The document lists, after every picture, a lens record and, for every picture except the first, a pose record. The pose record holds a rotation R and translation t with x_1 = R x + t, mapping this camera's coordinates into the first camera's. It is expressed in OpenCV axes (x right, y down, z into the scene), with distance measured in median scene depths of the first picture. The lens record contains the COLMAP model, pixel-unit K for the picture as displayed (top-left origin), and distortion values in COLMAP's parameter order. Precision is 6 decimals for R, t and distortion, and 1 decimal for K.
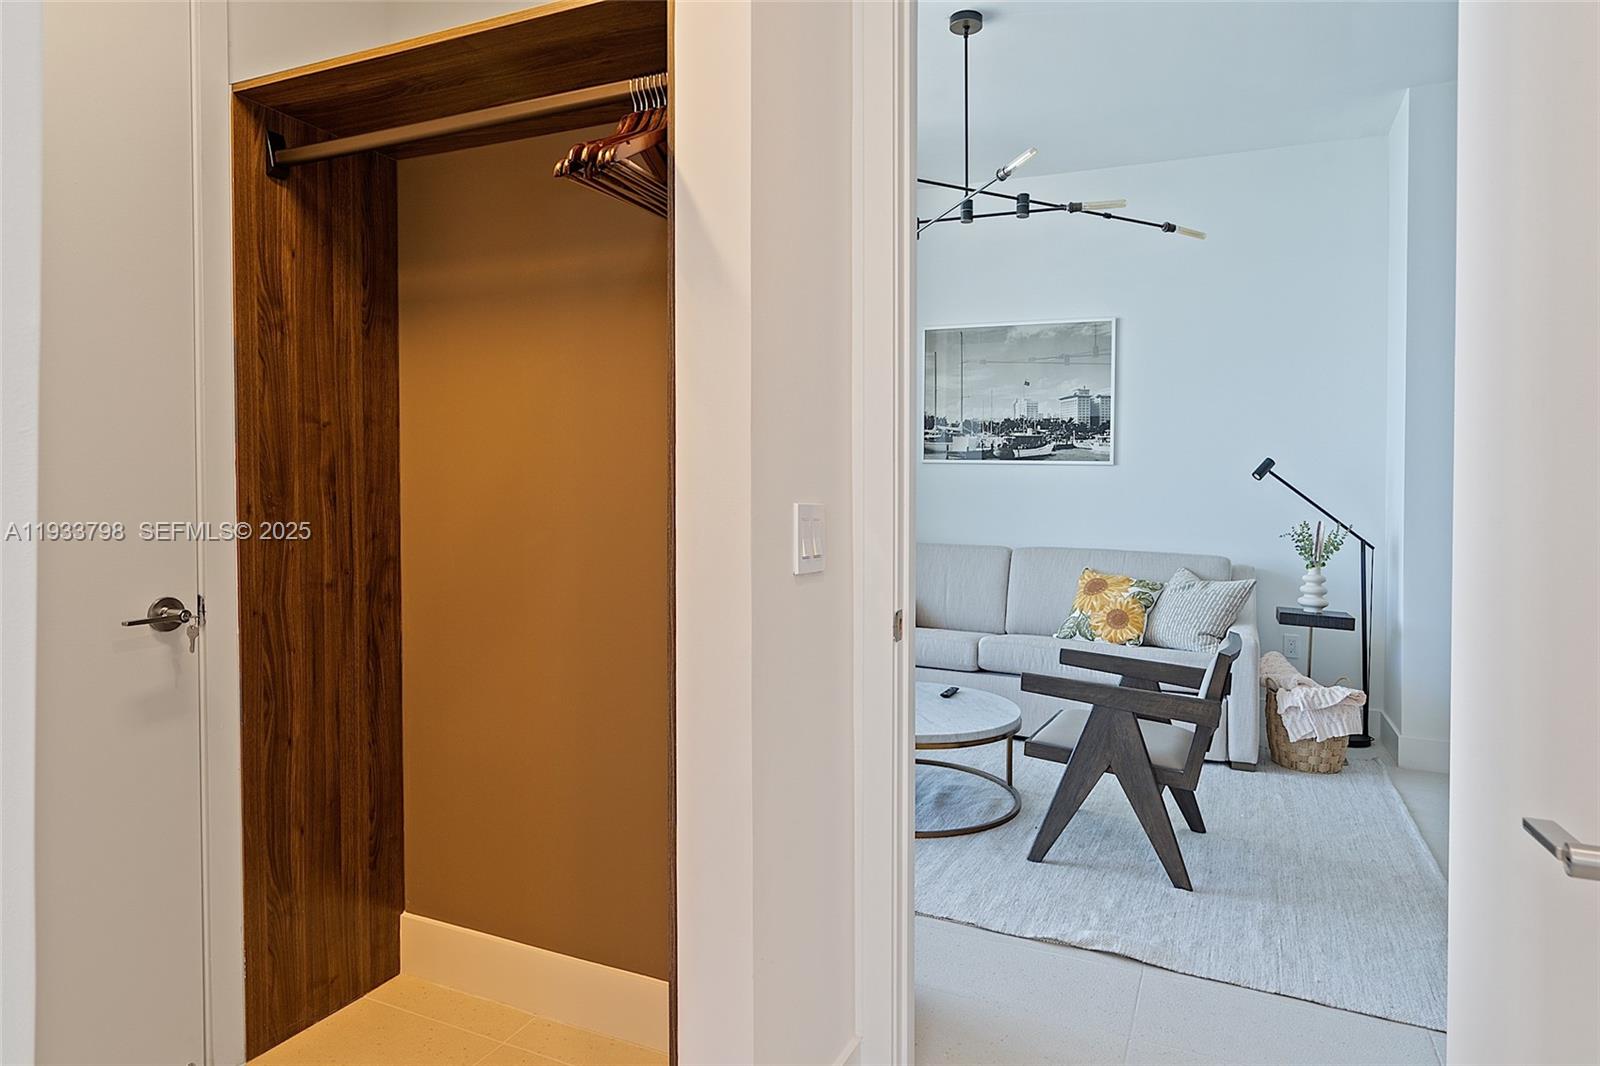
lens RADIAL K [[944.1, 0, 801.0], [0, 944.1, 456.2], [0, 0, 1]] dist [-0.071453, 0.057436]
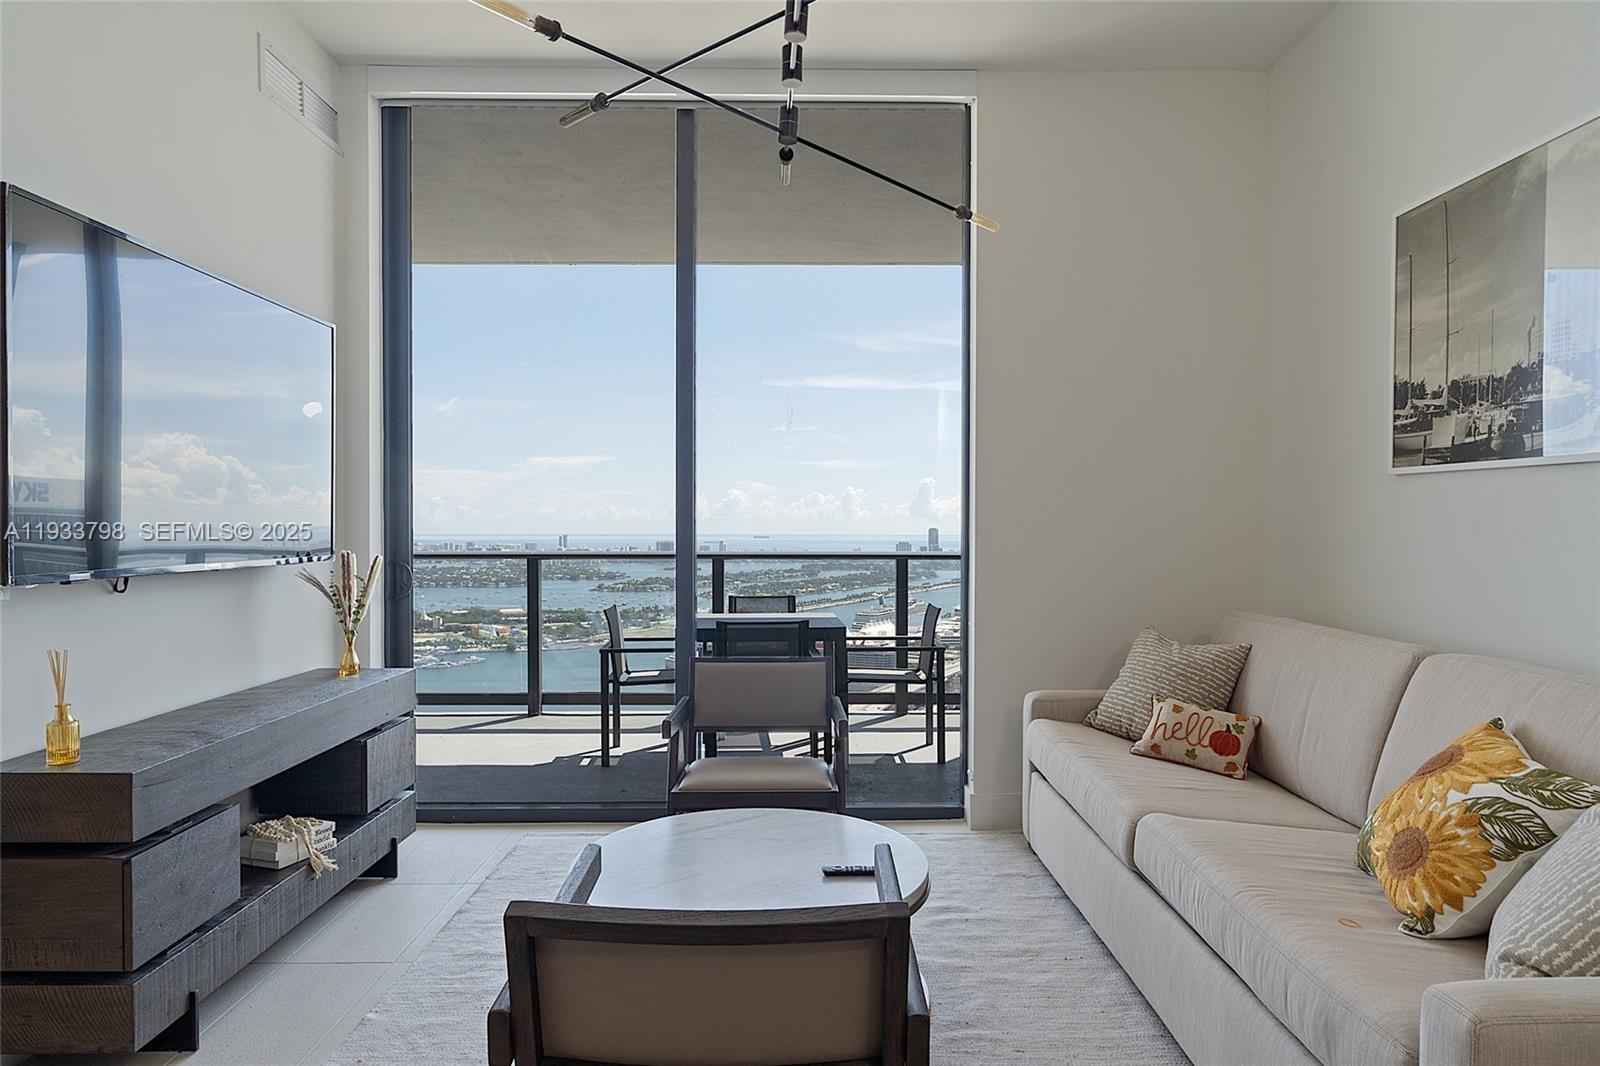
lens RADIAL K [[1001.8, 0, 807.7], [0, 1001.8, 516.1], [0, 0, 1]] dist [-0.004201, 0.001473]
pose [[0.428481, -0.023636, -0.903242, 0.567213], [0.043013, 0.999058, -0.005738, 0.022171], [0.902526, -0.036392, 0.429094, 0.551192]]
